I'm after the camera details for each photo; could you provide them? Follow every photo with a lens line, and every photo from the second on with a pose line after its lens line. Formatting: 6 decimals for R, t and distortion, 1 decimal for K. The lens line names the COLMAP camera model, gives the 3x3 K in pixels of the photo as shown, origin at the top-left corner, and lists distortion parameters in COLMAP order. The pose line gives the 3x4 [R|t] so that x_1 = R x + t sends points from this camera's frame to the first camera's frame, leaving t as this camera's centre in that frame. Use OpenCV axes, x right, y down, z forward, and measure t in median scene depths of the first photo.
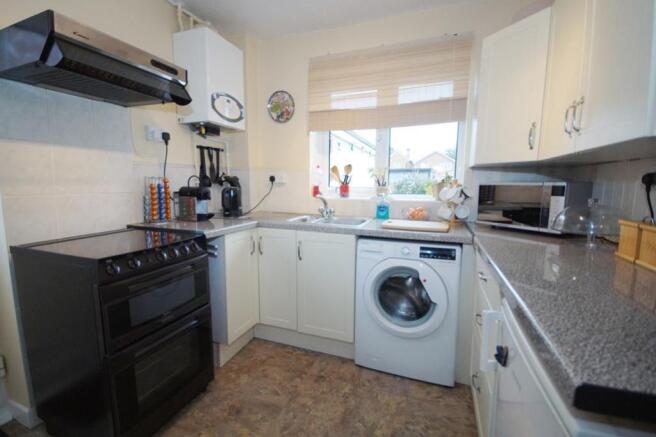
lens RADIAL K [[290.5, 0, 325.0], [0, 290.5, 216.7], [0, 0, 1]] dist [0.002981, -0.002697]
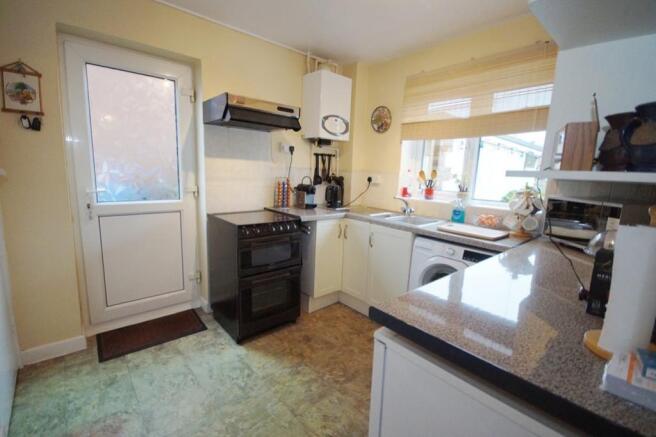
lens RADIAL K [[290.5, 0, 327.0], [0, 290.5, 217.2], [0, 0, 1]] dist [0.002981, -0.002697]
pose [[0.880824, 0.104595, -0.461746, 0.322402], [-0.090046, 0.994499, 0.053504, -0.030689], [0.464802, -0.005550, 0.885397, -0.212291]]
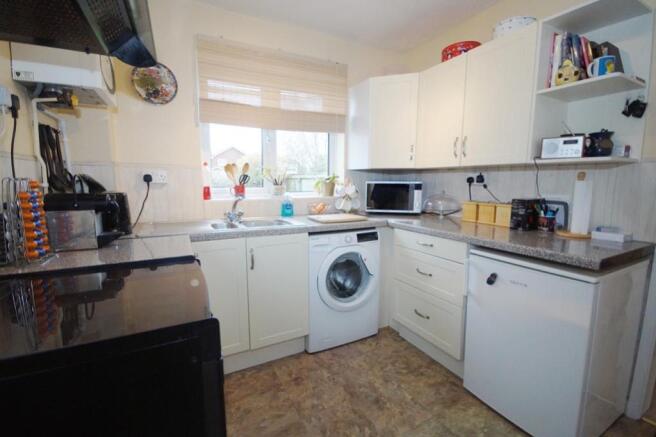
lens RADIAL K [[290.5, 0, 323.5], [0, 290.5, 218.5], [0, 0, 1]] dist [0.002981, -0.002697]
pose [[0.663975, -0.102926, 0.740637, -0.599508], [0.090669, 0.994255, 0.056887, -0.040586], [-0.742237, 0.029382, 0.669493, 0.235199]]
